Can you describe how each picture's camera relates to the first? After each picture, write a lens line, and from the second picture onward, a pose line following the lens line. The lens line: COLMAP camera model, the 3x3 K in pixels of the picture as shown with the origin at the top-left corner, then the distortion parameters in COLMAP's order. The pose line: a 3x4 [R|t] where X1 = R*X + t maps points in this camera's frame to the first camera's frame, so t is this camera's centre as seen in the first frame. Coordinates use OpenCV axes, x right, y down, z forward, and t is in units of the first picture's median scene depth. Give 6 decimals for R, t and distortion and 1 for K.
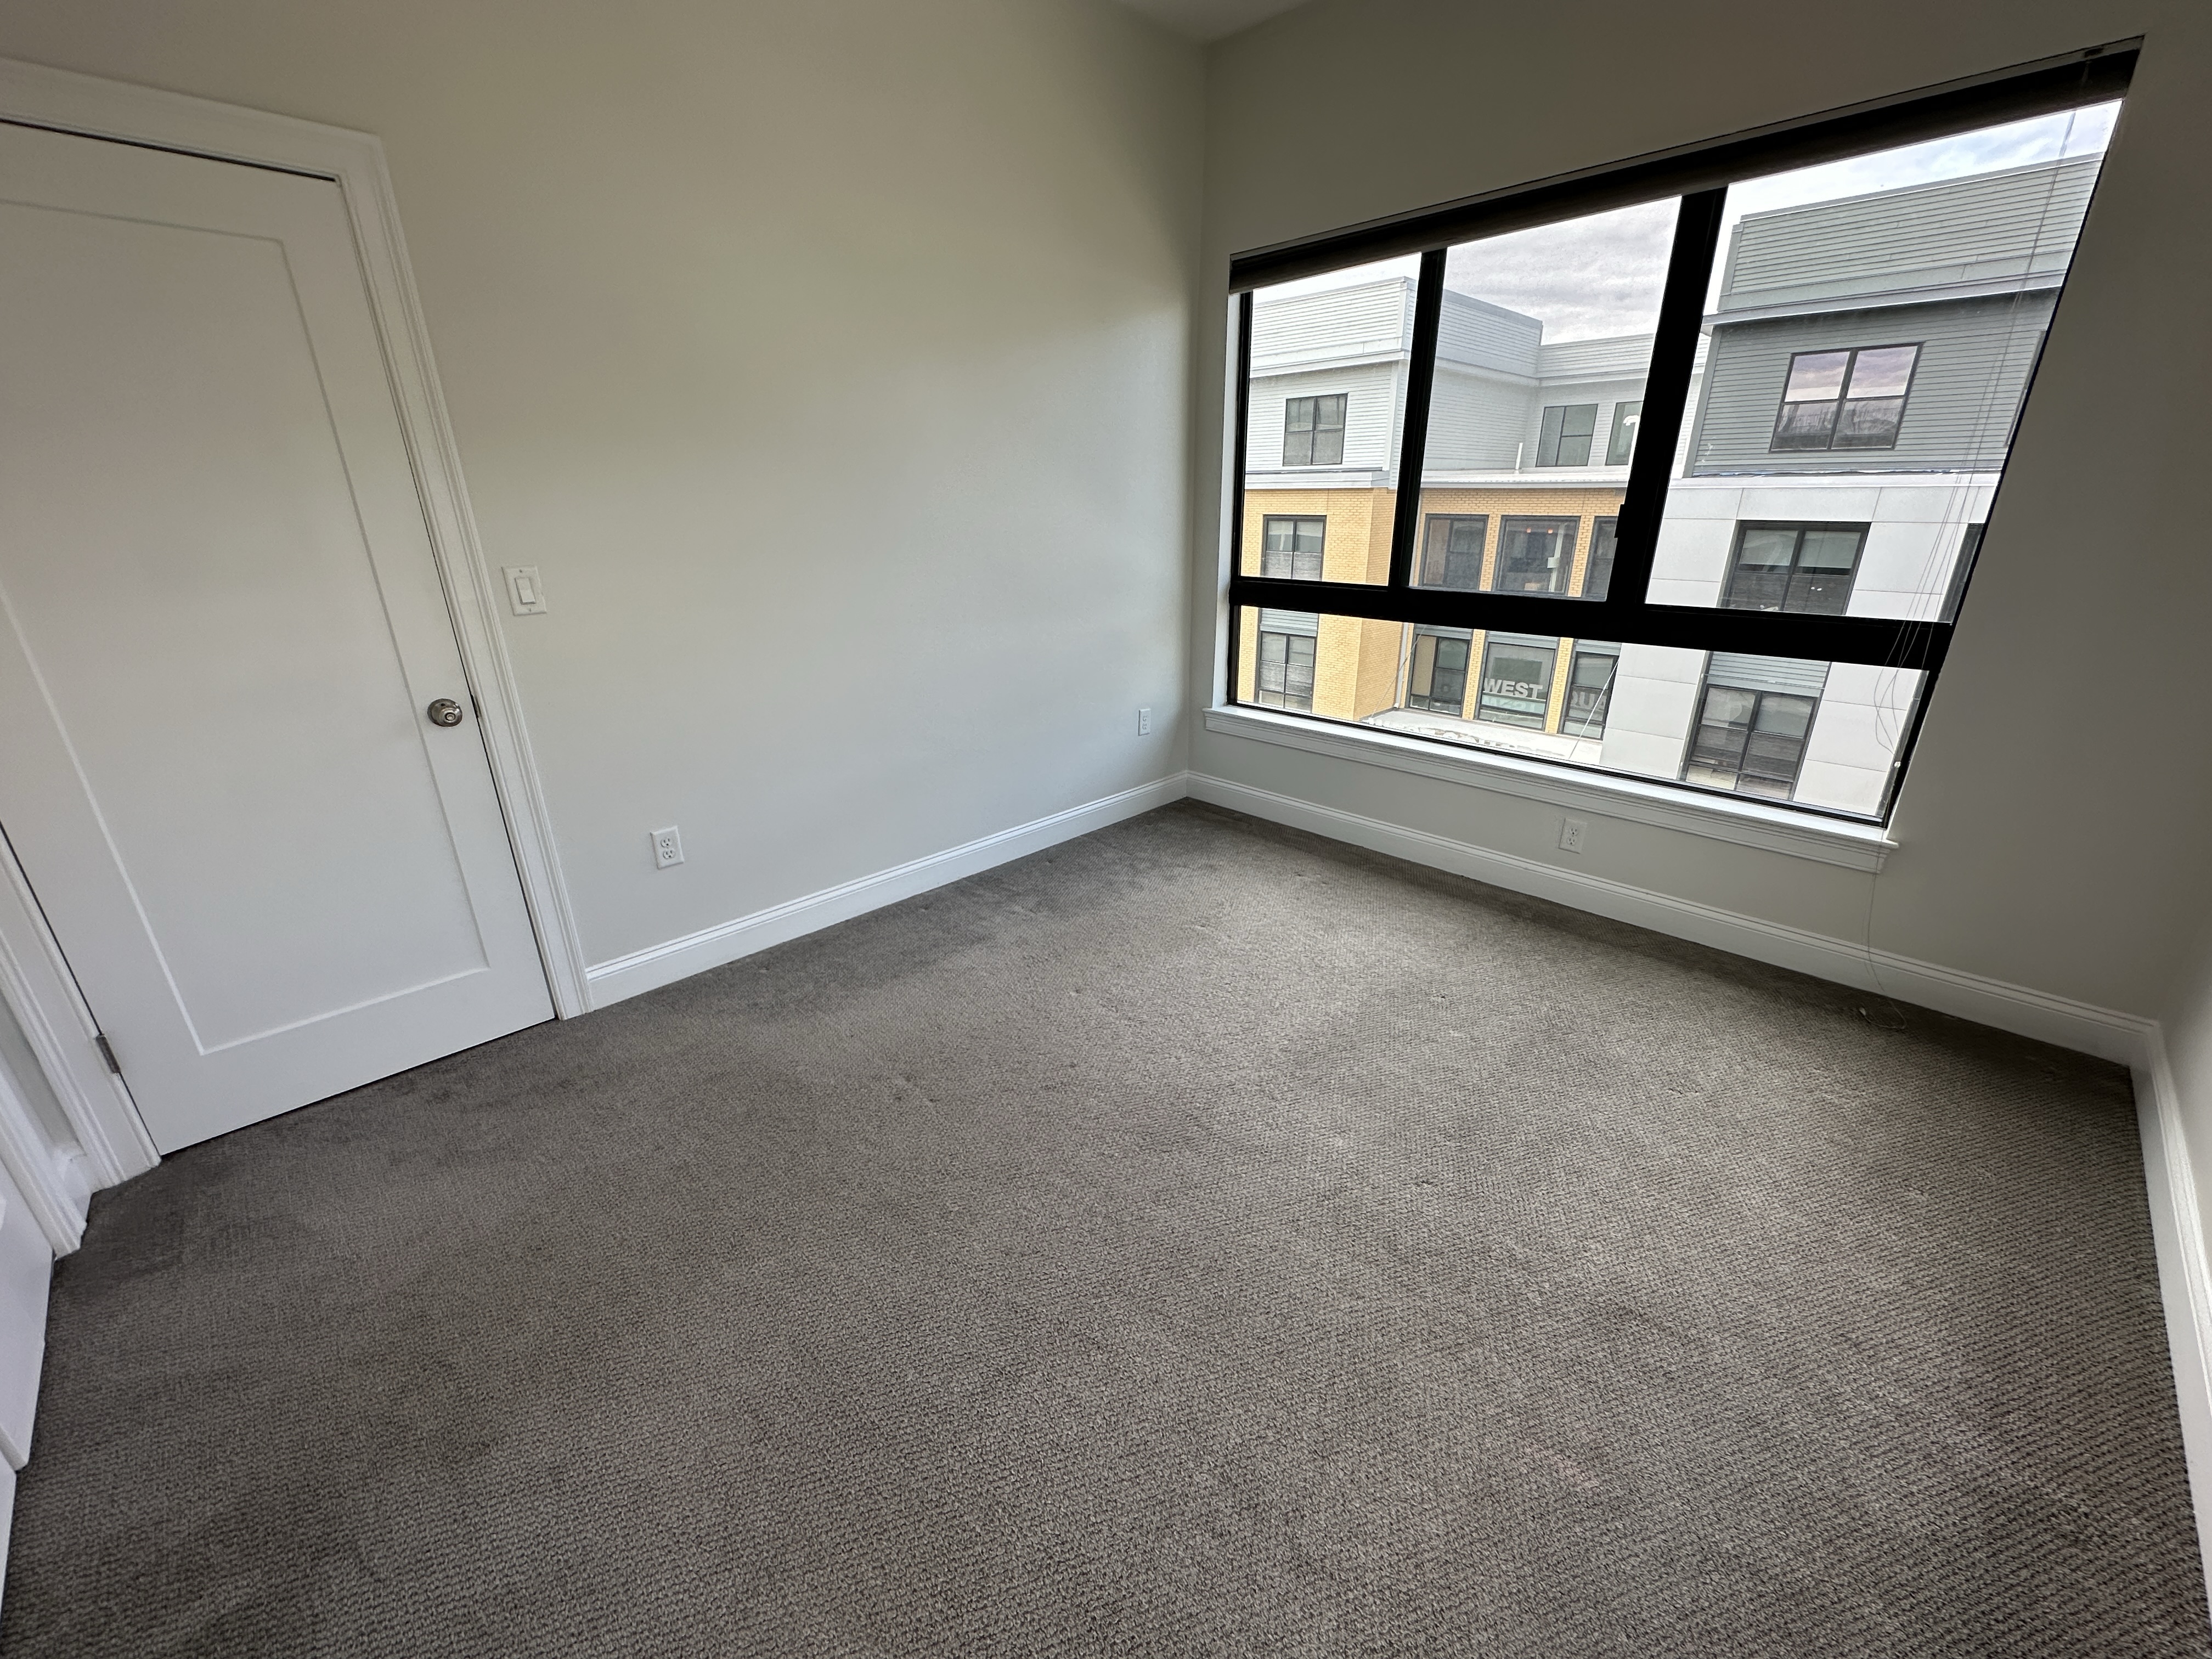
lens RADIAL K [[884.2, 0, 1106.8], [0, 884.2, 826.4], [0, 0, 1]] dist [-0.000840, -0.000147]
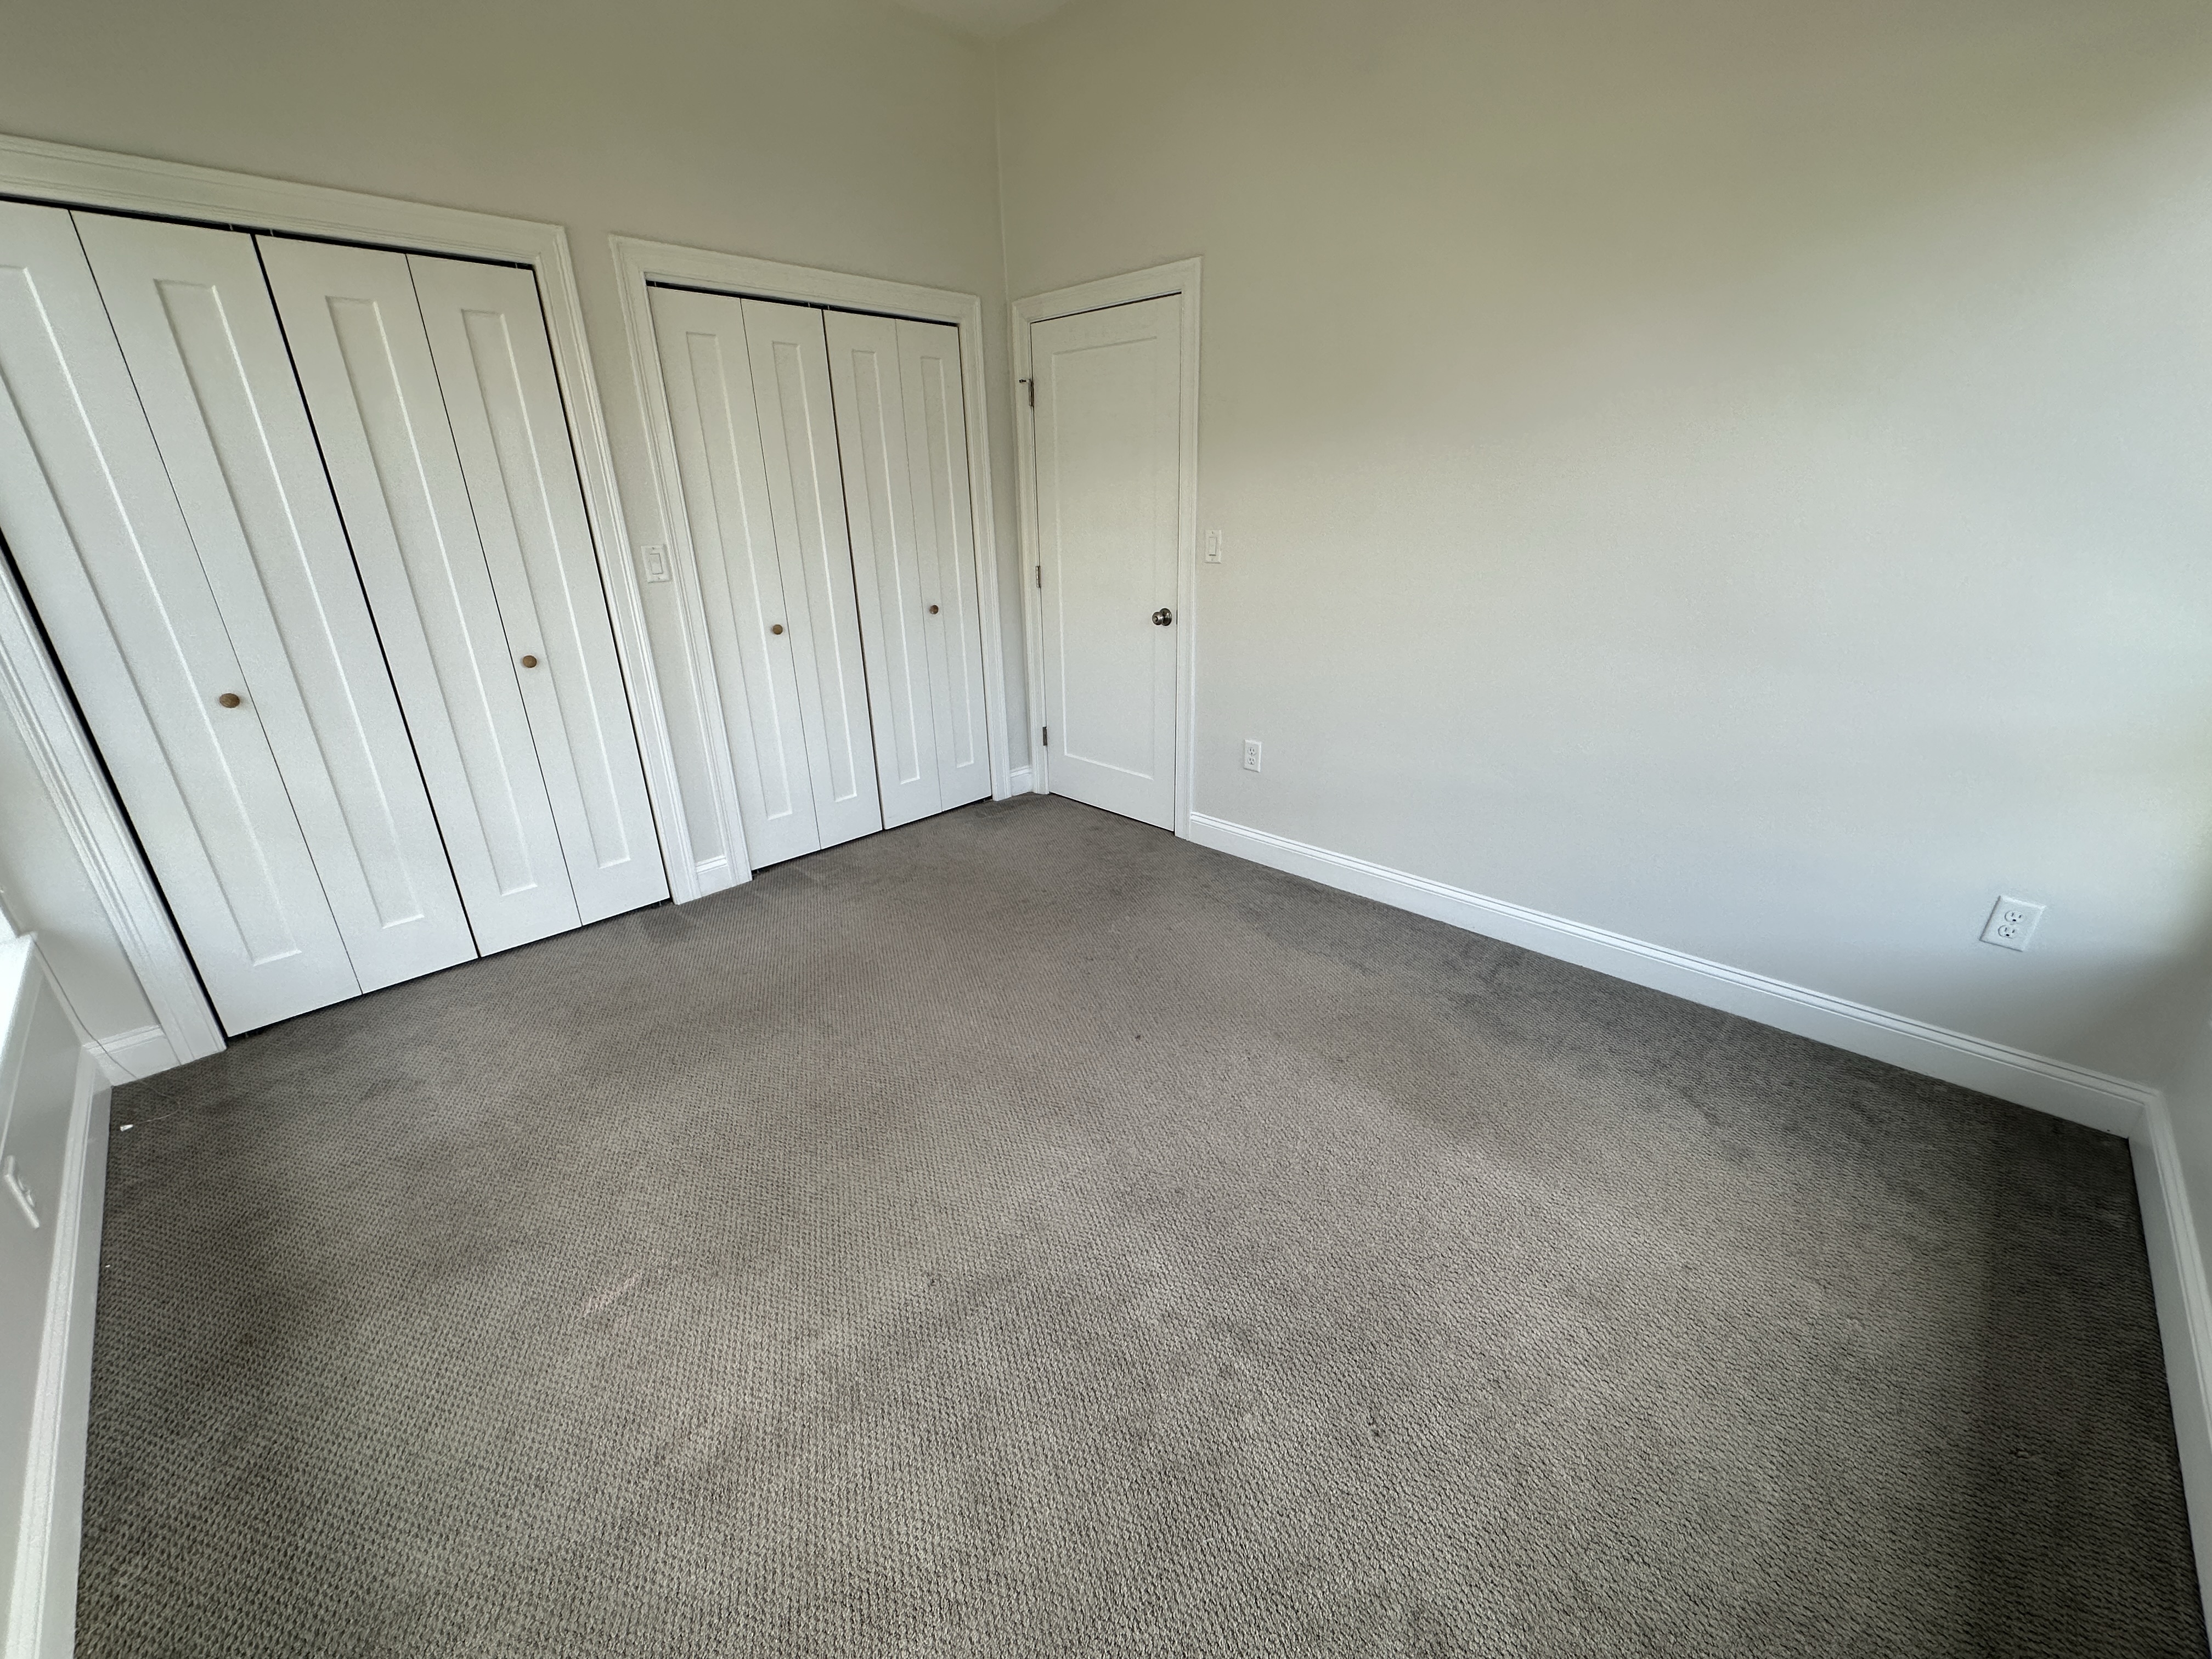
lens RADIAL K [[879.1, 0, 1108.2], [0, 879.1, 828.2], [0, 0, 1]] dist [0.000330, -0.000512]
pose [[0.009692, 0.365381, -0.930808, 0.731622], [-0.334420, 0.878436, 0.341340, -0.250236], [0.942374, 0.307973, 0.130705, 0.666285]]
